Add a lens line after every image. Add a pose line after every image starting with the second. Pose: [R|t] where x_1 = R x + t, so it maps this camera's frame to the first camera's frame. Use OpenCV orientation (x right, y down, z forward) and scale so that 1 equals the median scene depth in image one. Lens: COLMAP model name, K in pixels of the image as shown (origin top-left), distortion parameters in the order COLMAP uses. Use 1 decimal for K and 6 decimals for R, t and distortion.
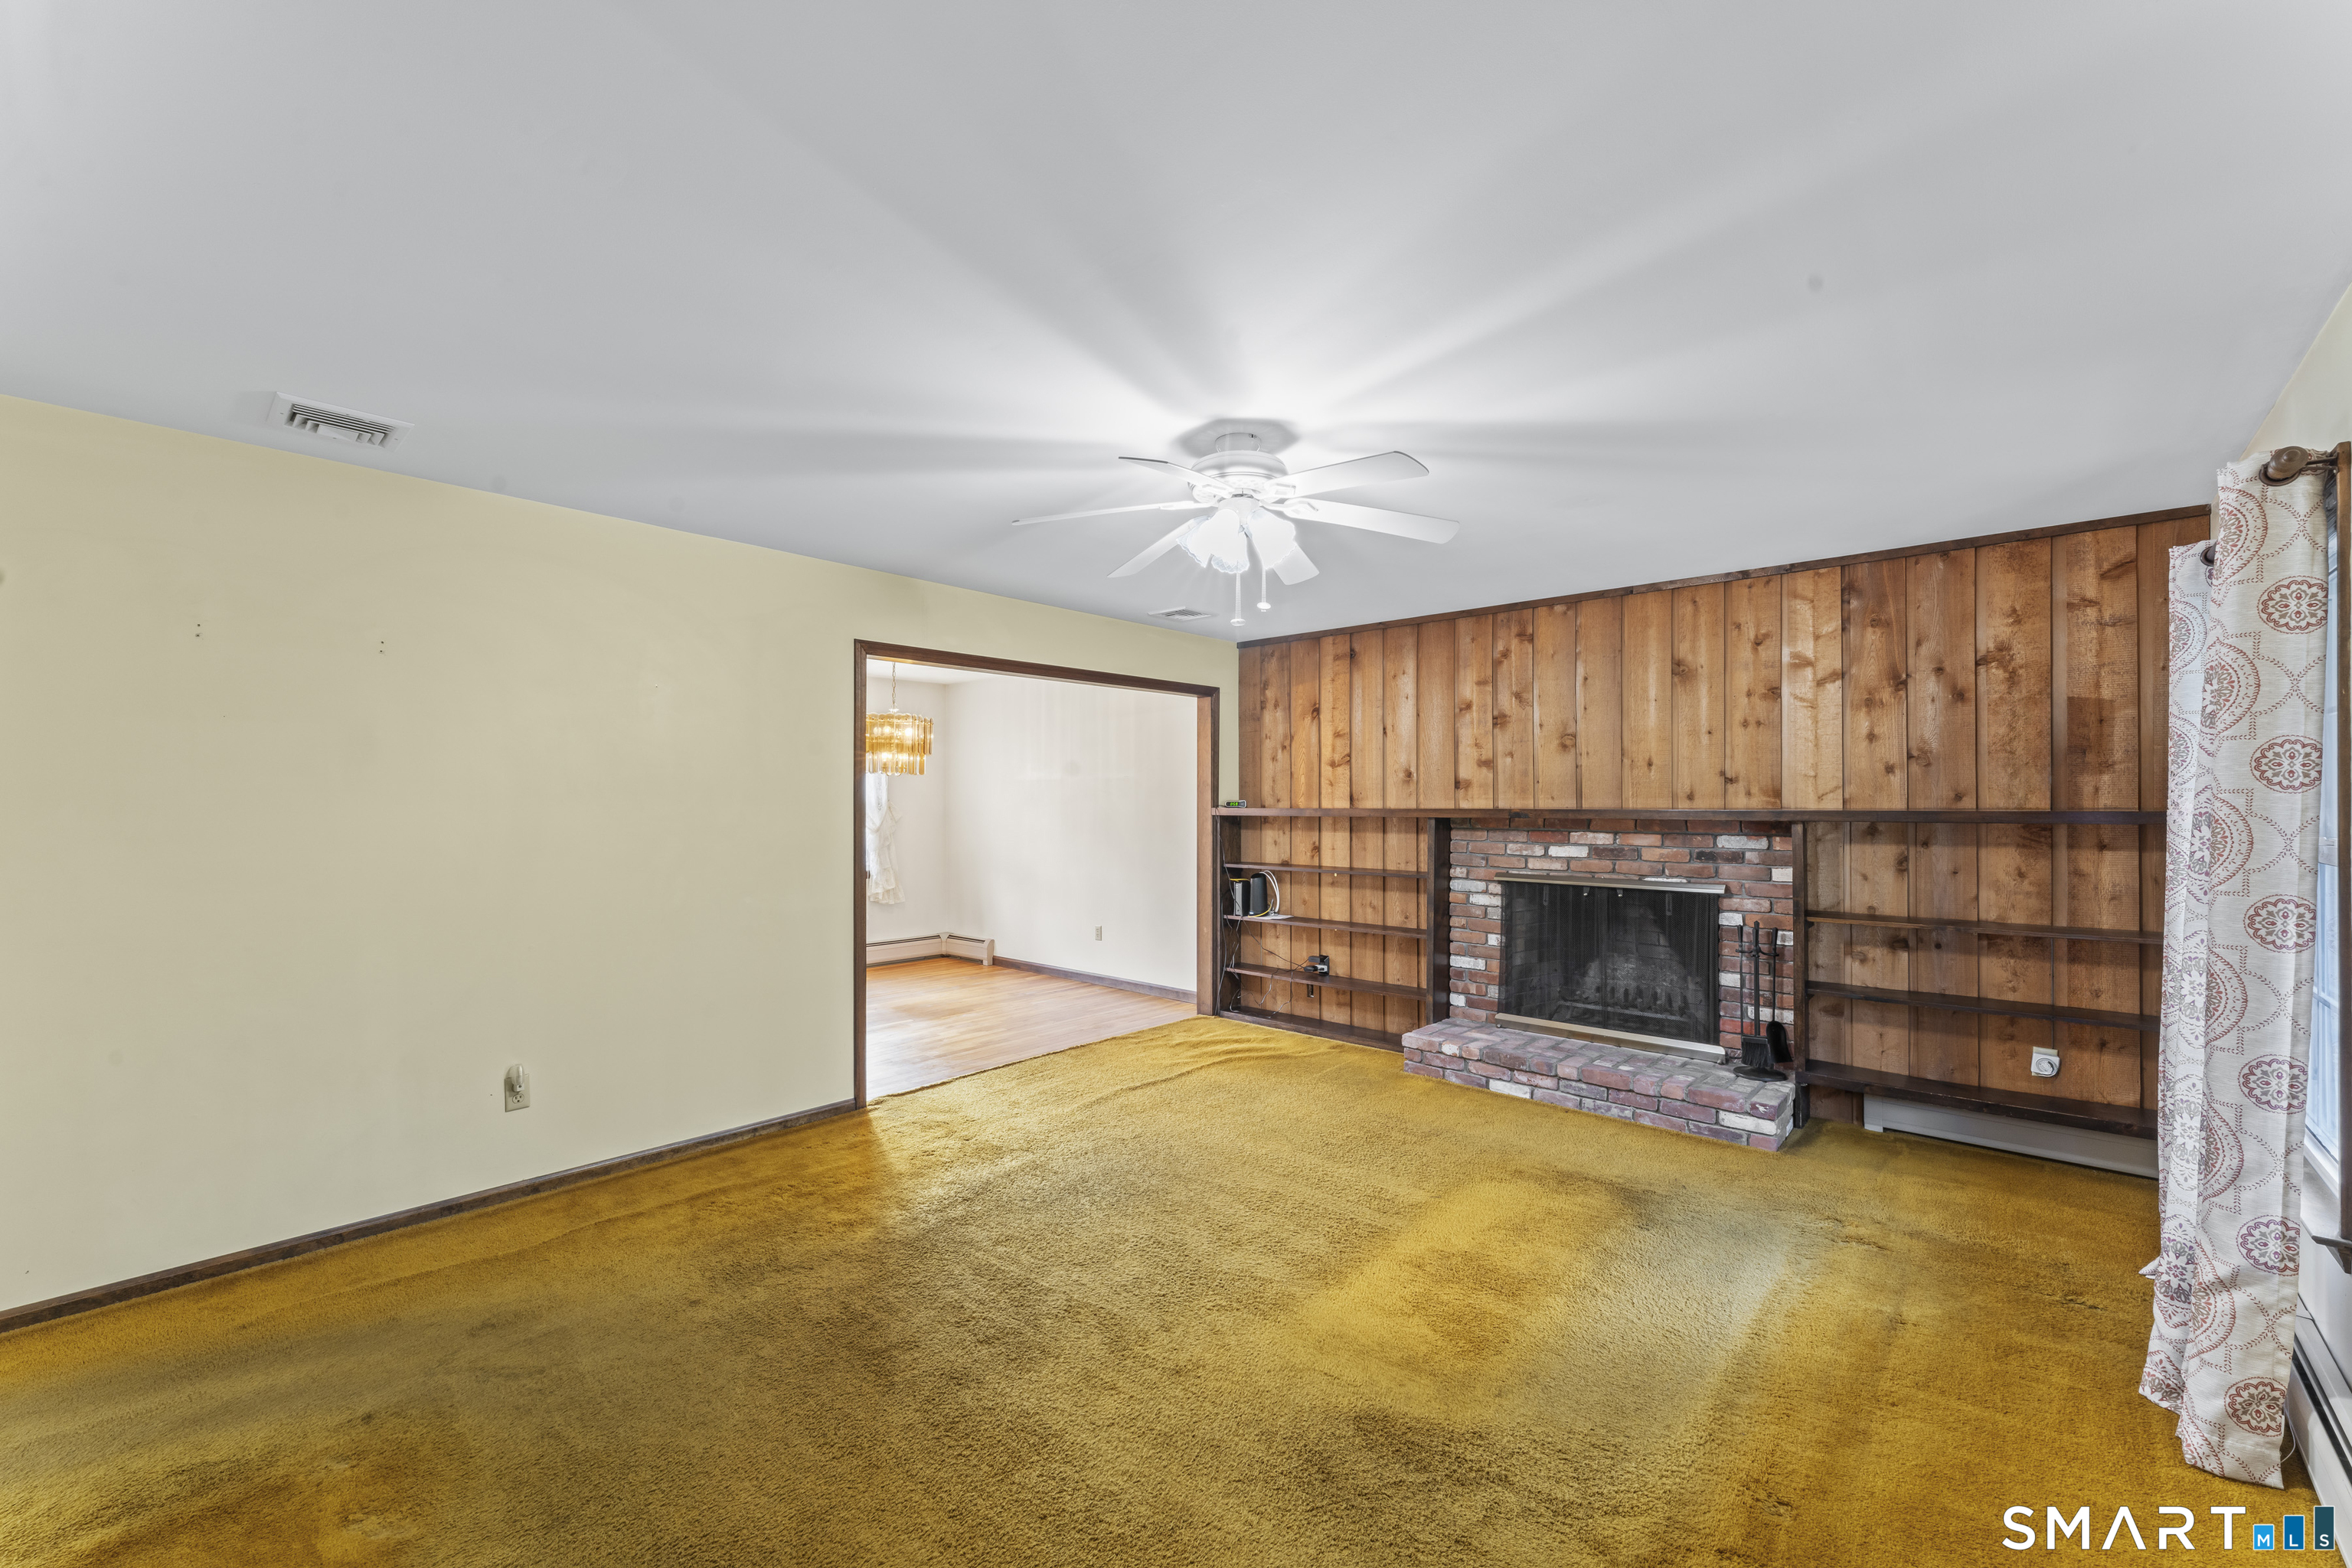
lens RADIAL K [[944.5, 0, 1182.6], [0, 944.5, 801.2], [0, 0, 1]] dist [-0.000217, -0.000645]
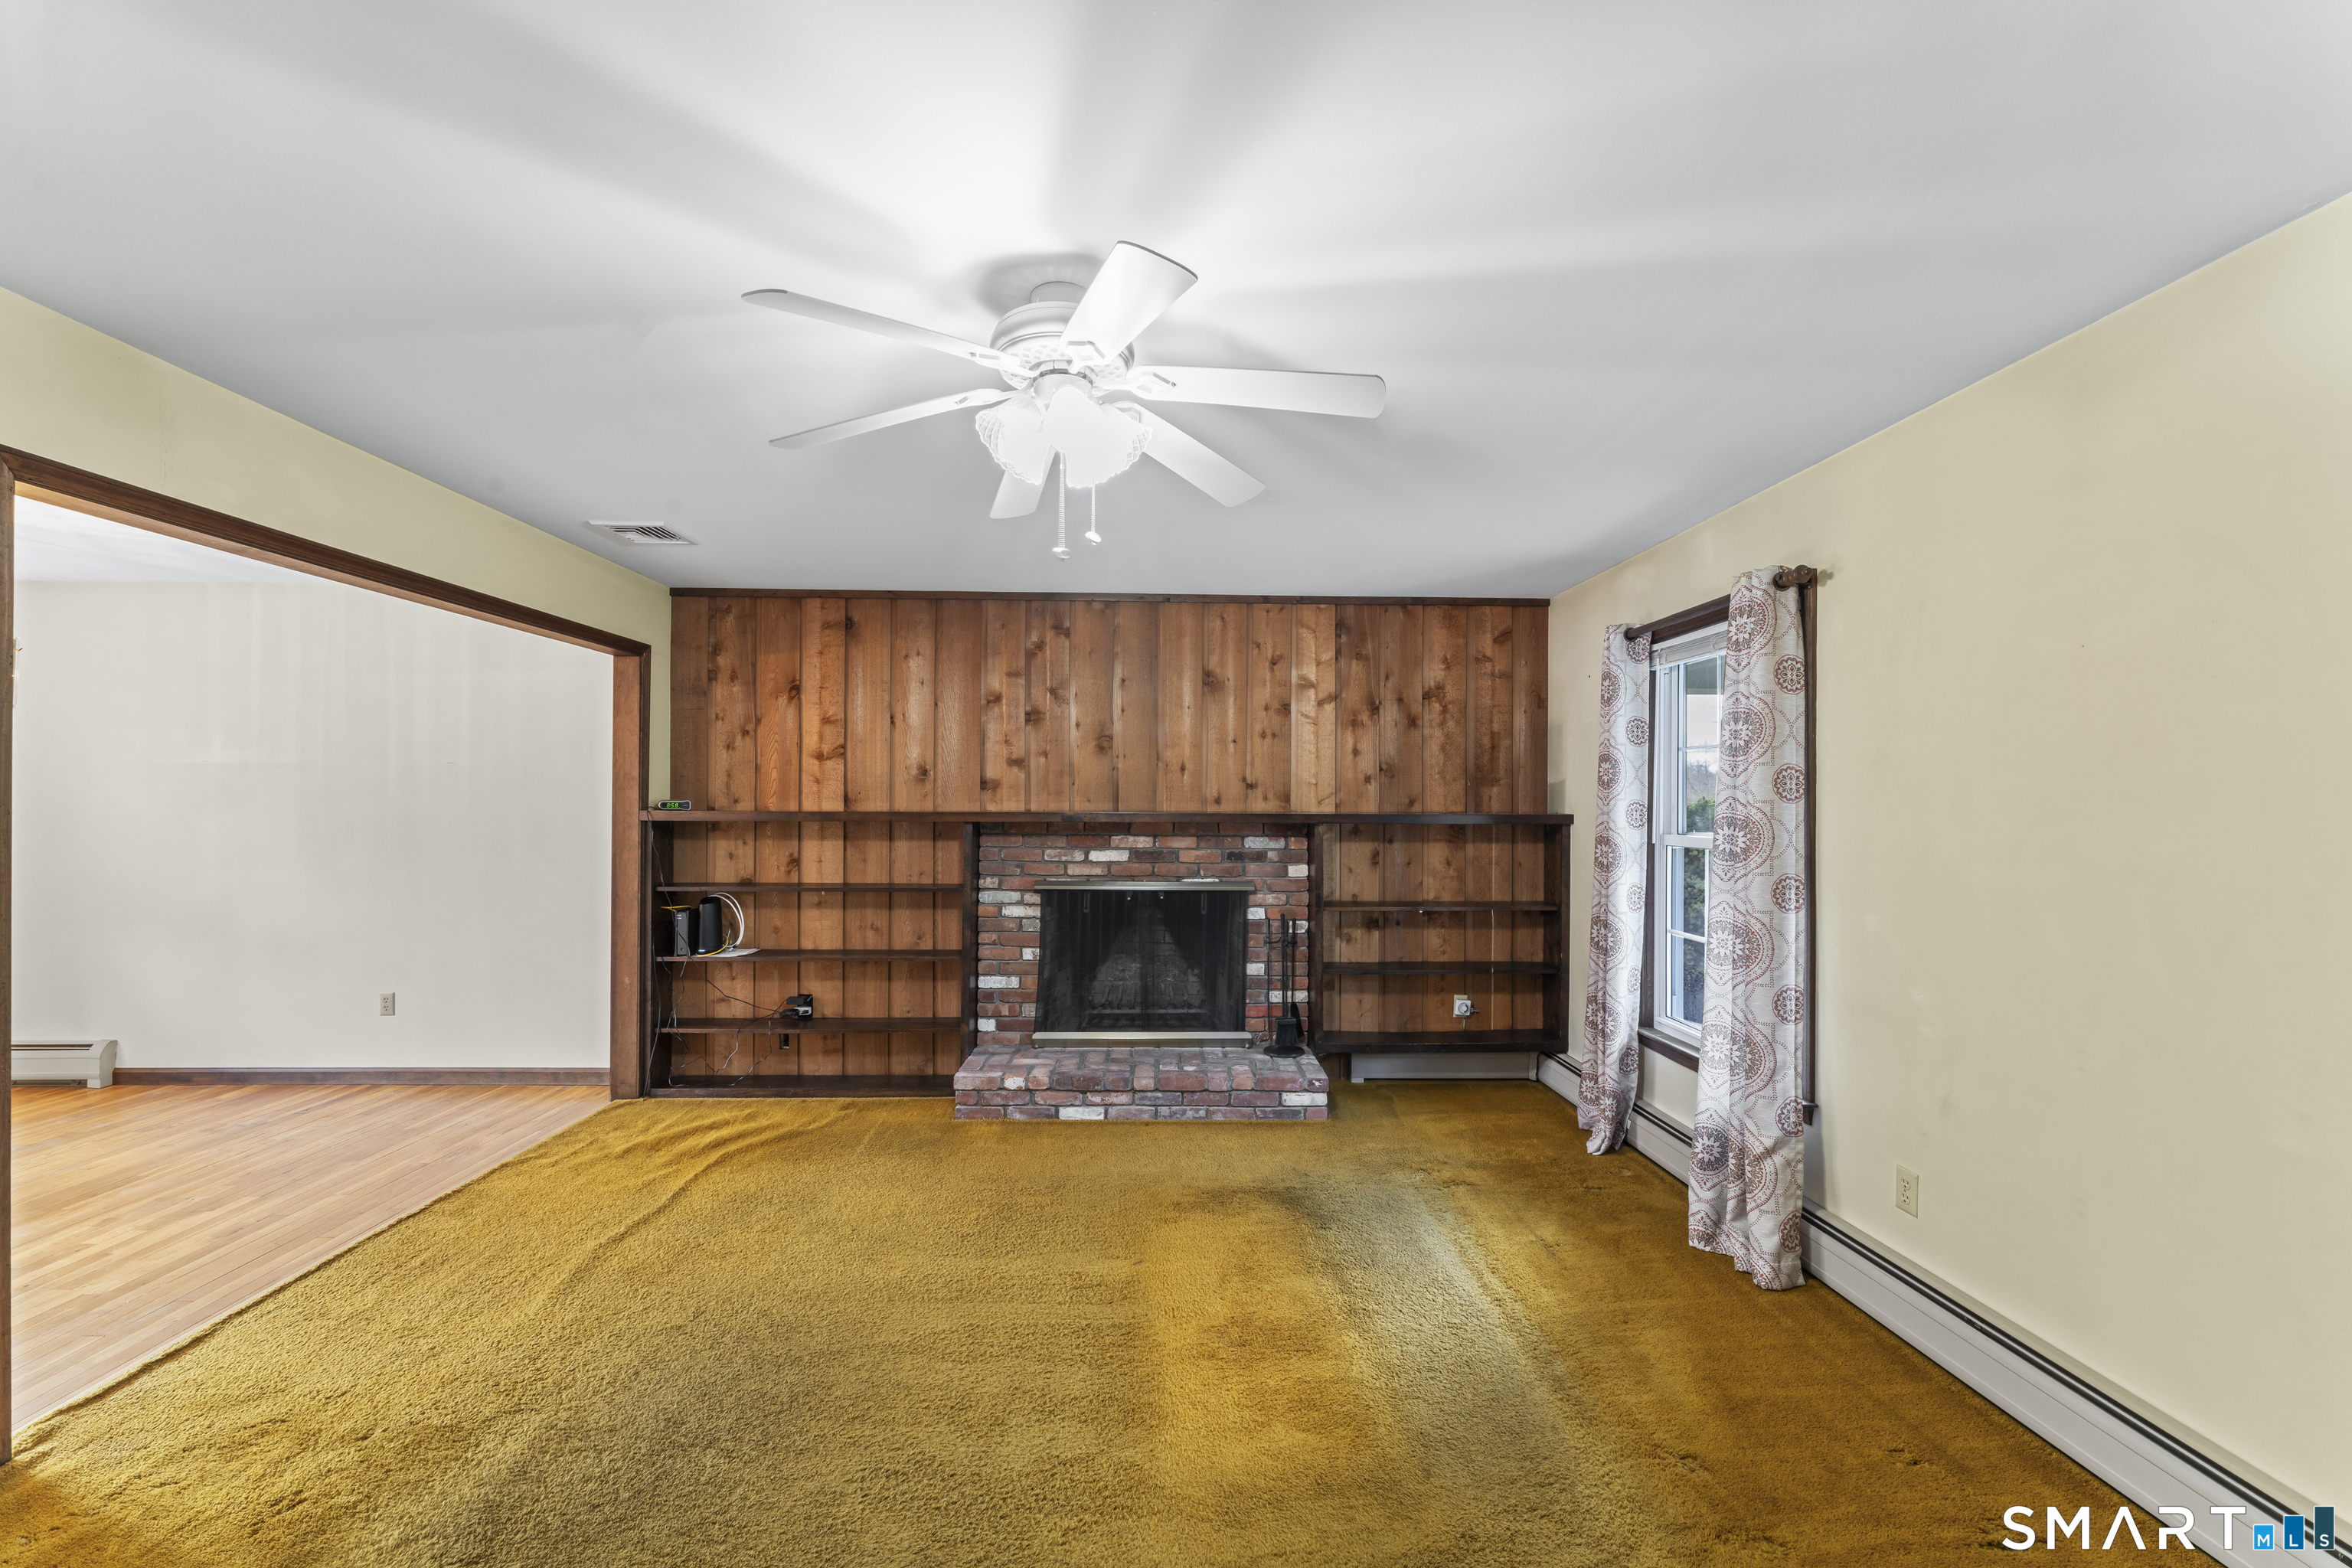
lens RADIAL K [[944.5, 0, 1182.6], [0, 944.5, 801.2], [0, 0, 1]] dist [-0.000217, -0.000645]
pose [[0.726563, 0.007500, 0.687059, -0.210975], [-0.006744, 0.999970, -0.003783, 0.000044], [-0.687067, -0.001885, 0.726592, 0.243265]]
